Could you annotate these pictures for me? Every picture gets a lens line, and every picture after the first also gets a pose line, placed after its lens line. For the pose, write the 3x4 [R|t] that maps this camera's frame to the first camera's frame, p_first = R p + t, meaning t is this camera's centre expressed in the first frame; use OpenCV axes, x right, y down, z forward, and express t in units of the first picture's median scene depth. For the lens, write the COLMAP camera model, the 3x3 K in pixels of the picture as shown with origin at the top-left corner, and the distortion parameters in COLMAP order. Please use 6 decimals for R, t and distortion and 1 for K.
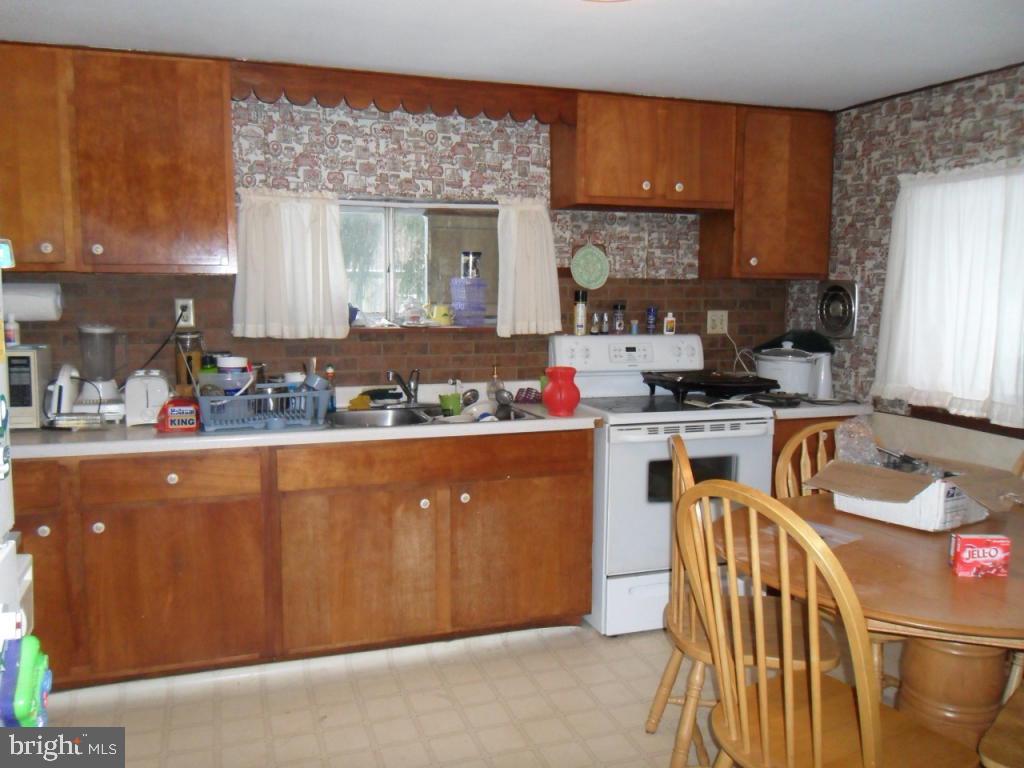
lens RADIAL K [[819.9, 0, 512.0], [0, 819.9, 384.0], [0, 0, 1]] dist [-0.003136, -0.050636]
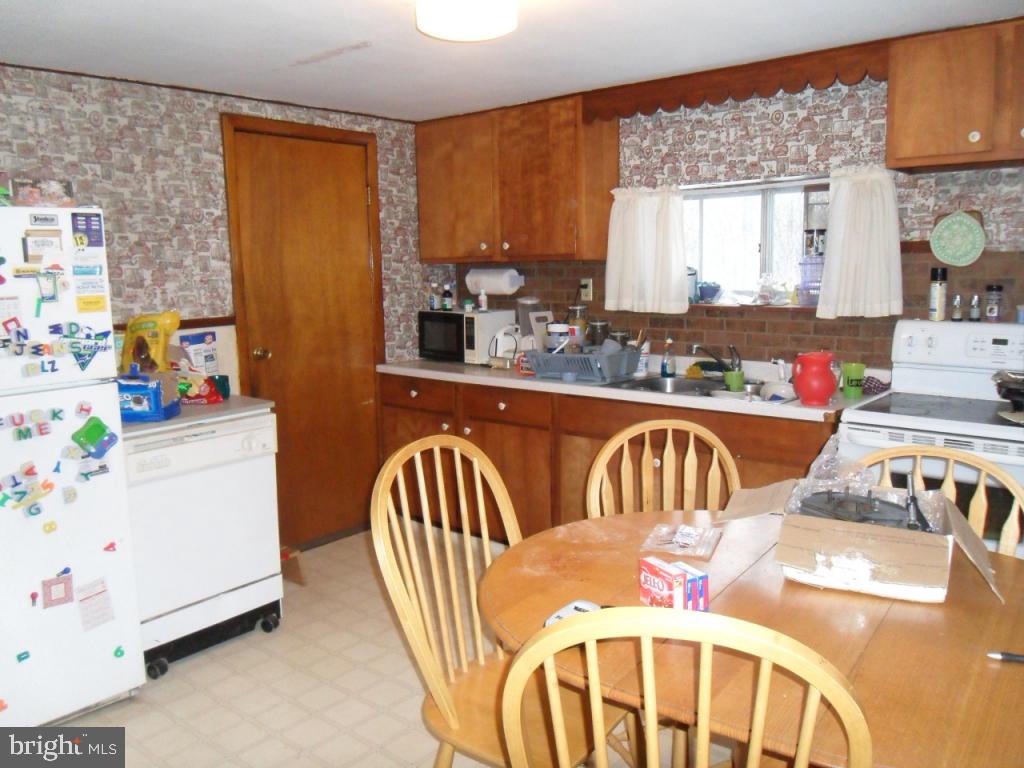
lens RADIAL K [[819.9, 0, 512.0], [0, 819.9, 384.0], [0, 0, 1]] dist [-0.003136, -0.050636]
pose [[0.507402, 0.110118, -0.854645, 0.628691], [-0.076499, 0.993642, 0.082610, -0.033118], [0.858307, 0.023463, 0.512599, 0.210312]]
